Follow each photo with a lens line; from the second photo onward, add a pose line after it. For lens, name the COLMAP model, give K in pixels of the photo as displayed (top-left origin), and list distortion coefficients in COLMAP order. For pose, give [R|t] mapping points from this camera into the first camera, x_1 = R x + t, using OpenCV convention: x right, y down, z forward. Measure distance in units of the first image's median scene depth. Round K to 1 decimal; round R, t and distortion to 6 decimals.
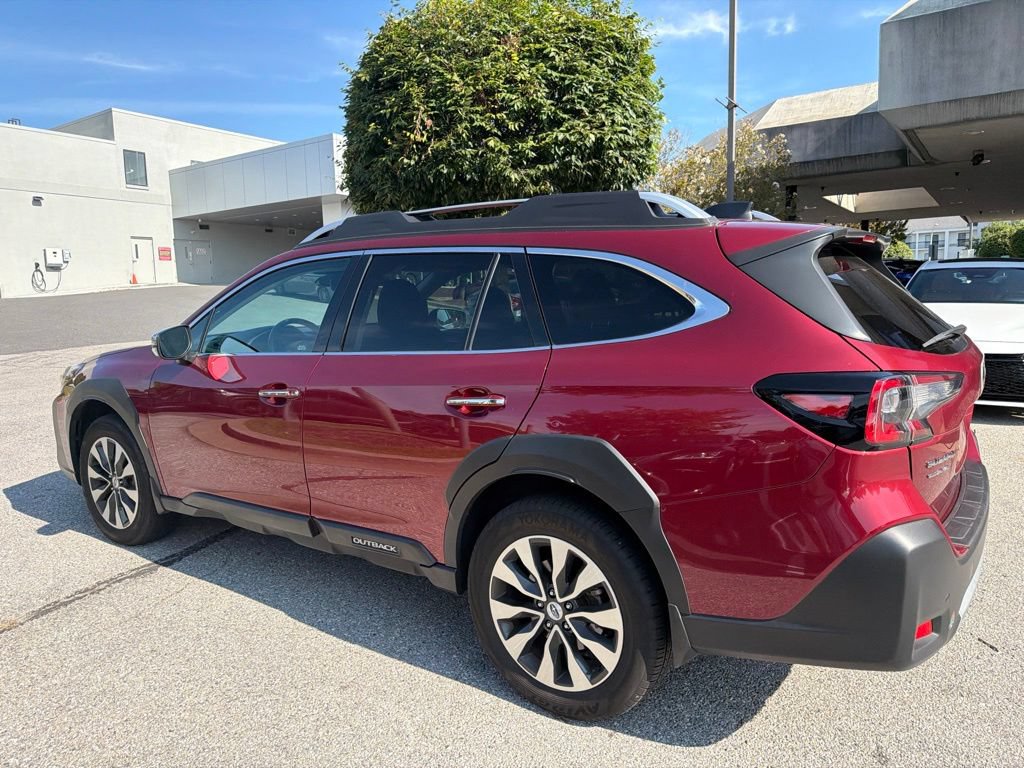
lens RADIAL K [[716.5, 0, 517.3], [0, 716.5, 392.3], [0, 0, 1]] dist [0.041262, -0.050349]
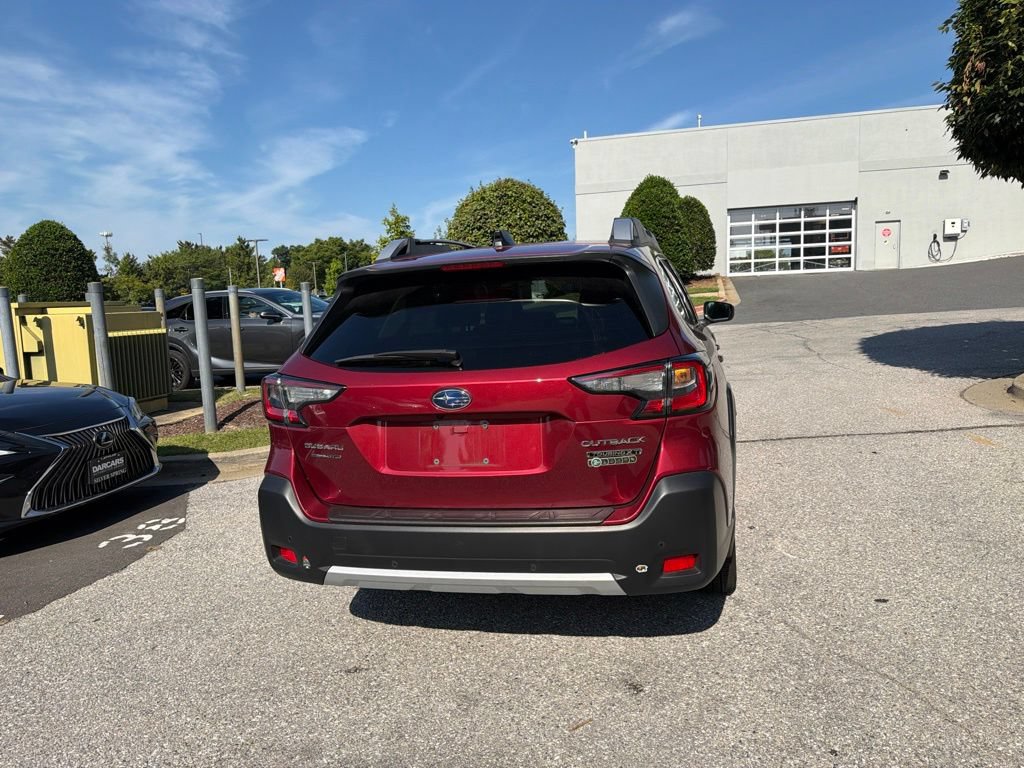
lens RADIAL K [[716.5, 0, 519.3], [0, 716.5, 390.4], [0, 0, 1]] dist [0.041262, -0.050349]
pose [[0.359627, 0.131590, -0.923771, 0.504672], [-0.088190, 0.990368, 0.106744, -0.048086], [0.928919, 0.043079, 0.367768, 0.221418]]
